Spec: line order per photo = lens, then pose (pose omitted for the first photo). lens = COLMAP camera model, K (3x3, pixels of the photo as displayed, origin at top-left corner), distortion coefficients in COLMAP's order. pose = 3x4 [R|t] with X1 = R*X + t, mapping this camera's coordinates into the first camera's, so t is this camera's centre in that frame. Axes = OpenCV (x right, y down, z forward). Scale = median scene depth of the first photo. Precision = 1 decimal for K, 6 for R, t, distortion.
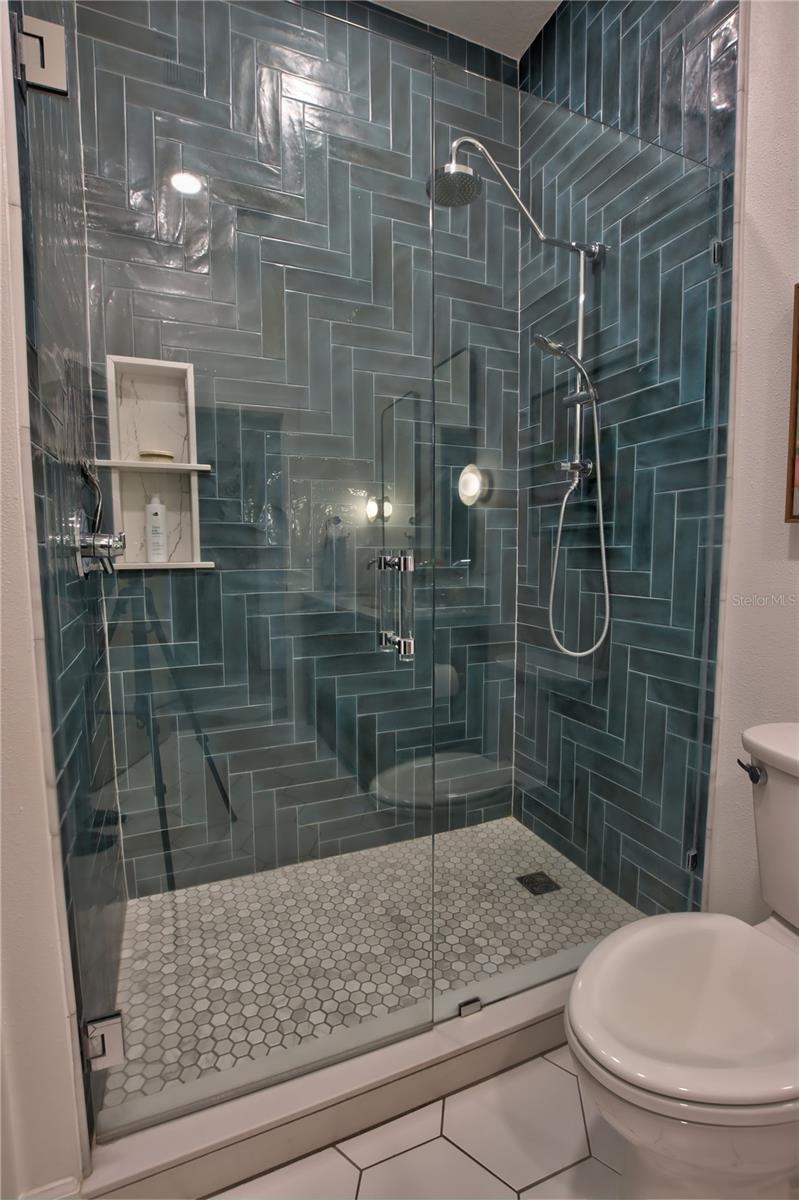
lens RADIAL K [[553.3, 0, 405.9], [0, 553.3, 603.6], [0, 0, 1]] dist [-0.039082, 0.004594]
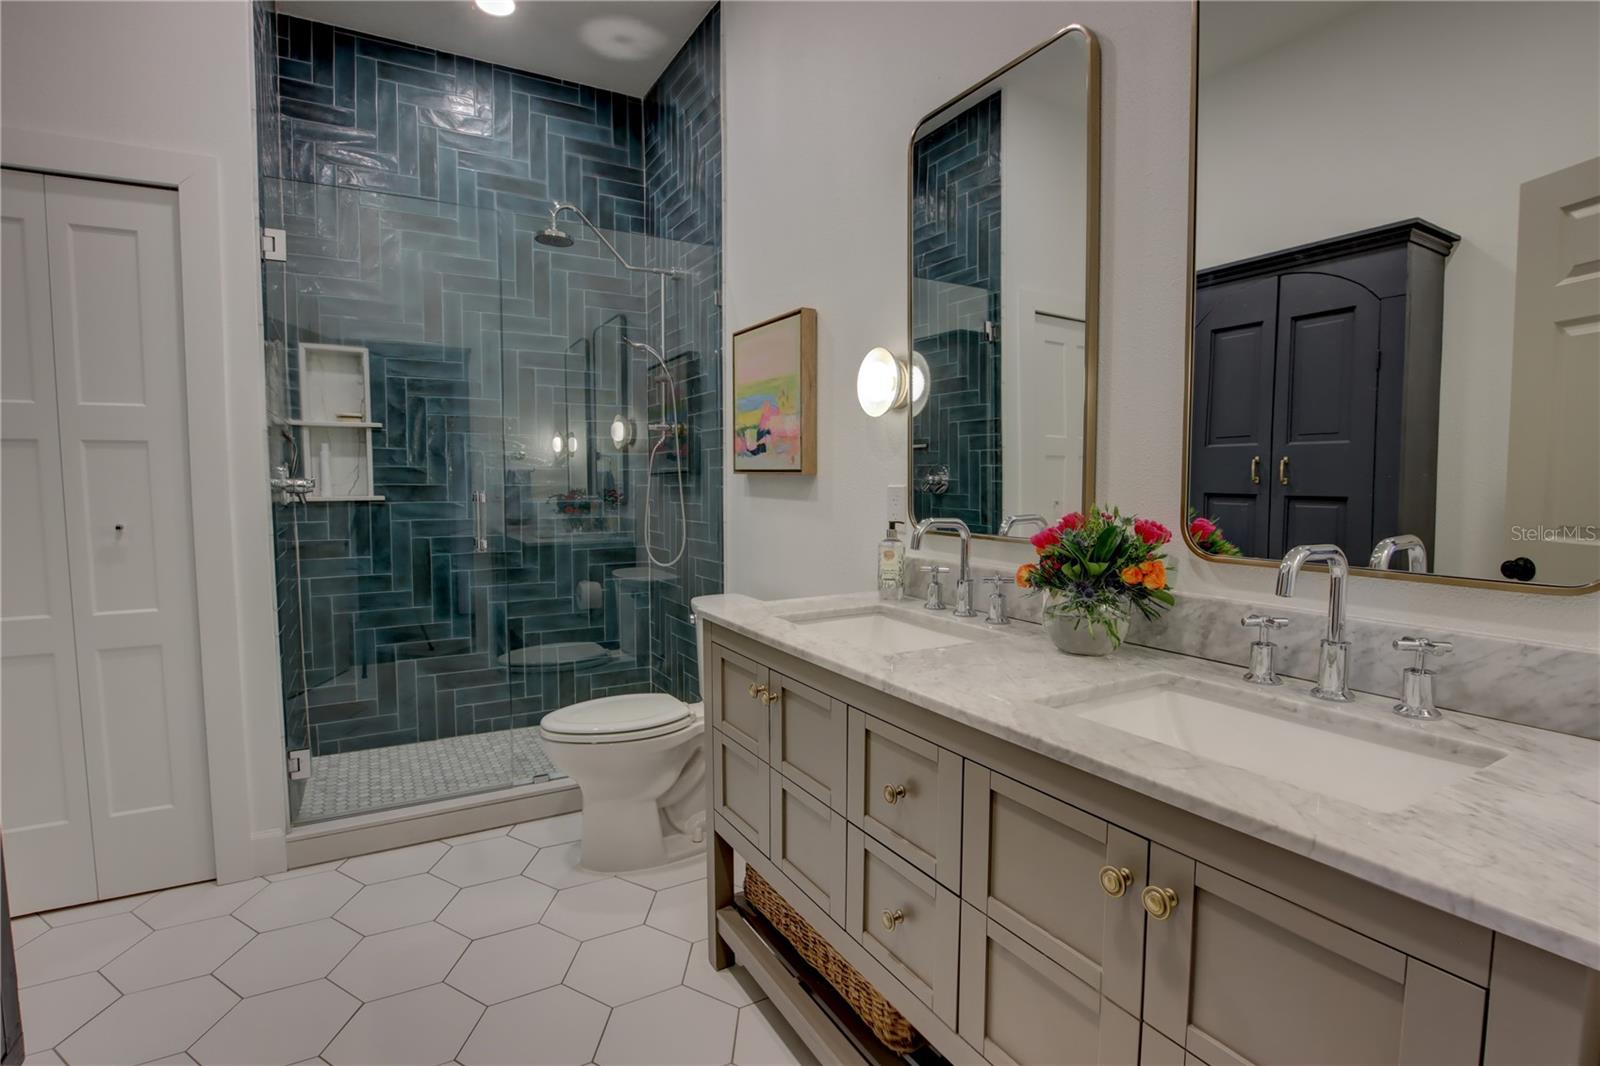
lens RADIAL K [[753.2, 0, 803.4], [0, 753.2, 530.6], [0, 0, 1]] dist [-0.035984, 0.002114]
pose [[0.992412, -0.001842, 0.122942, 0.423657], [0.004655, 0.999734, -0.022596, 0.051852], [-0.122868, 0.022996, 0.992157, -0.881525]]
